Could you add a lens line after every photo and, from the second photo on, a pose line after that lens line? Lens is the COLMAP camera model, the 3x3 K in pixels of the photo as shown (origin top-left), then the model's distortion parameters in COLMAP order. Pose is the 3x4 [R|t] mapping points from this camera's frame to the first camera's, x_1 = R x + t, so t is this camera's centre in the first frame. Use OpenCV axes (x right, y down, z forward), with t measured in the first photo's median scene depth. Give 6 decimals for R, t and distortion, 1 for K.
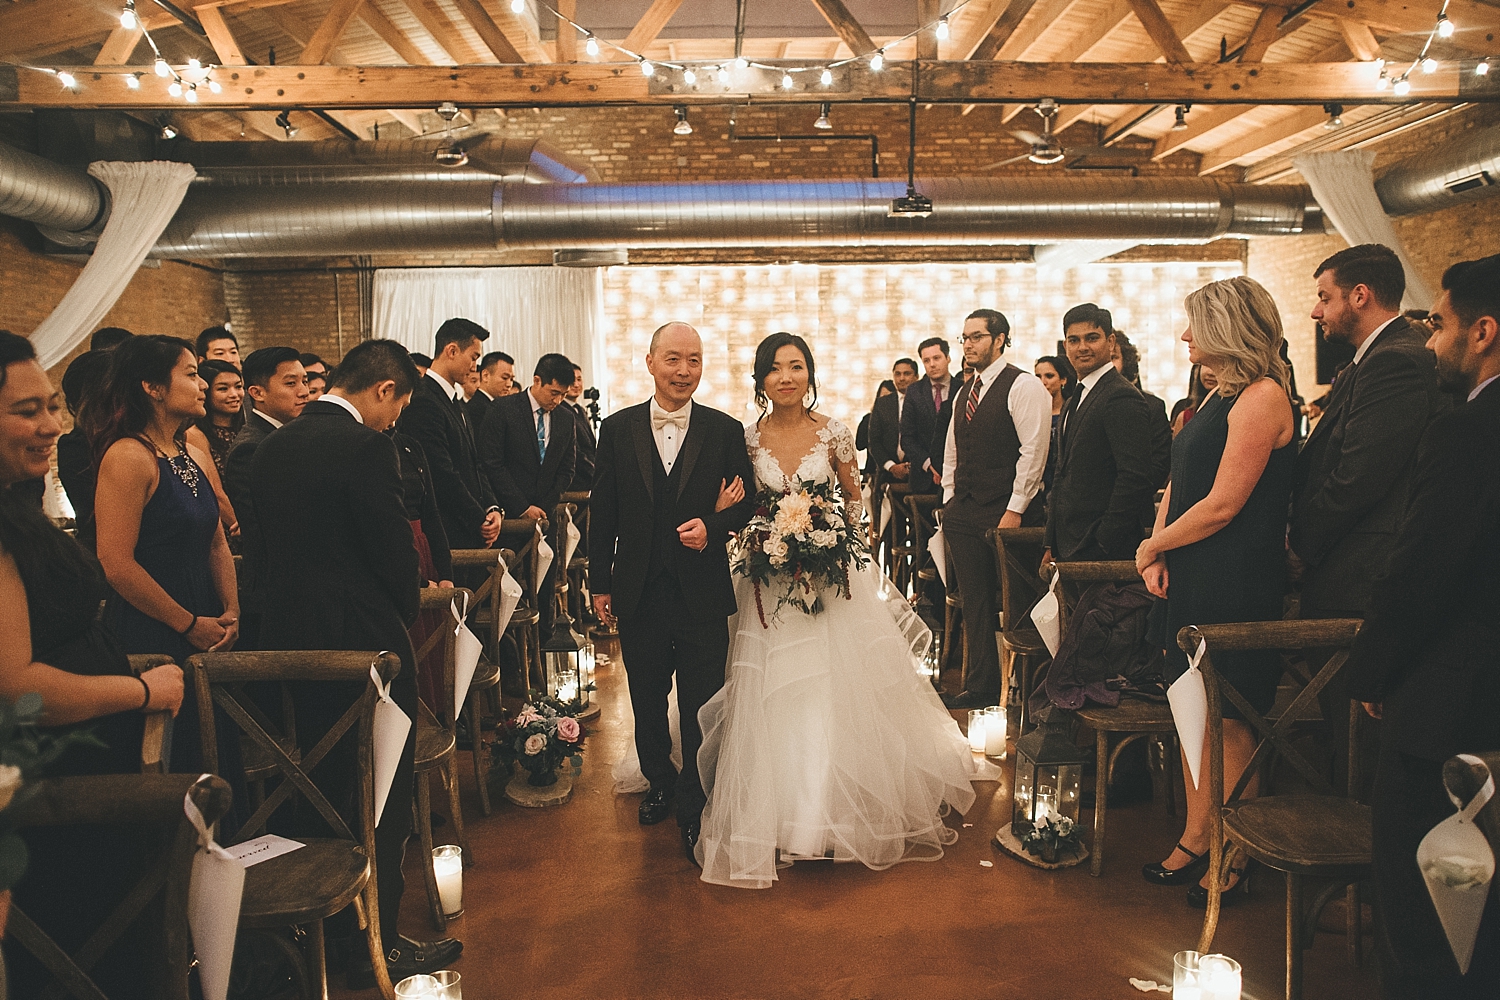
lens RADIAL K [[1041.2, 0, 759.6], [0, 1041.2, 507.7], [0, 0, 1]] dist [-0.036813, 0.042092]
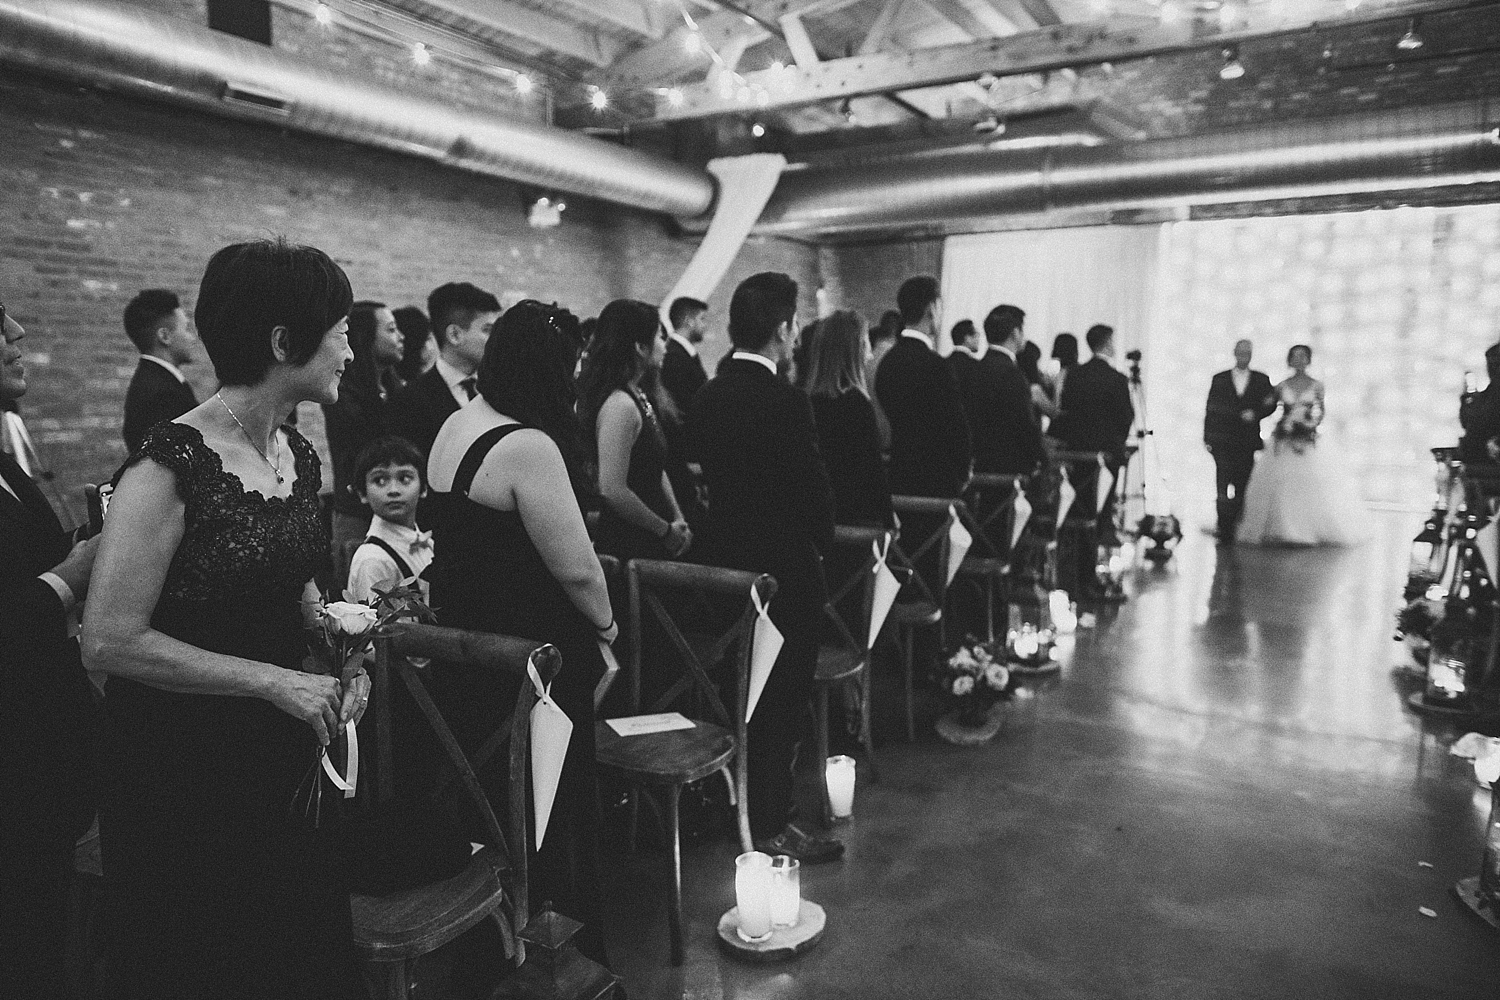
lens RADIAL K [[1041.2, 0, 855.0], [0, 1041.2, 507.9], [0, 0, 1]] dist [-0.036813, 0.042092]
pose [[0.860756, 0.081199, -0.502499, 0.120320], [-0.063427, 0.996610, 0.052396, -0.000769], [0.505050, -0.013228, 0.862989, 0.019910]]
